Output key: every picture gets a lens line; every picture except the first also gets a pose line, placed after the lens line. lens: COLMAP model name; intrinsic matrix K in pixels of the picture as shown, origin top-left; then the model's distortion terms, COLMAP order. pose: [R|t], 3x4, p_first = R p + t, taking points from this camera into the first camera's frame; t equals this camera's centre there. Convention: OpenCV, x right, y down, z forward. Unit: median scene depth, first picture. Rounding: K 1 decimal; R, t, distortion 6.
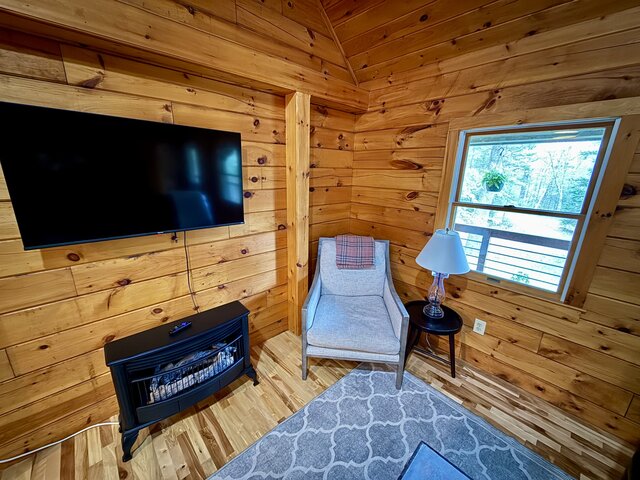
lens RADIAL K [[255.9, 0, 323.4], [0, 255.9, 239.9], [0, 0, 1]] dist [0.001201, 0.000083]
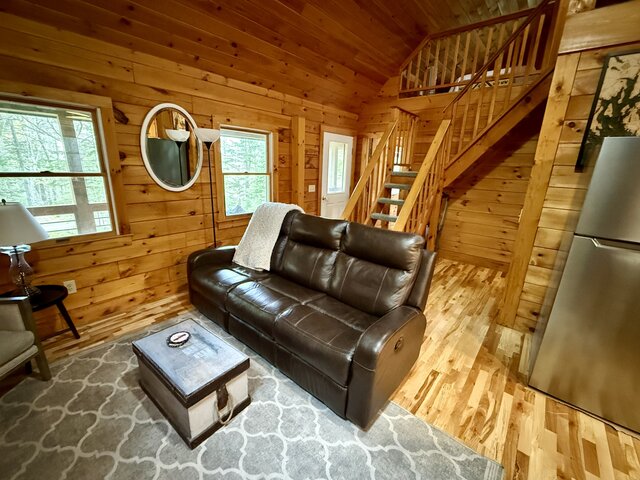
lens RADIAL K [[274.2, 0, 318.7], [0, 274.2, 240.7], [0, 0, 1]] dist [-0.001643, 0.000011]
pose [[-0.123921, -0.289383, 0.949158, -0.630968], [0.226103, 0.923134, 0.310968, 0.041942], [-0.966189, 0.253143, -0.048966, -0.005545]]
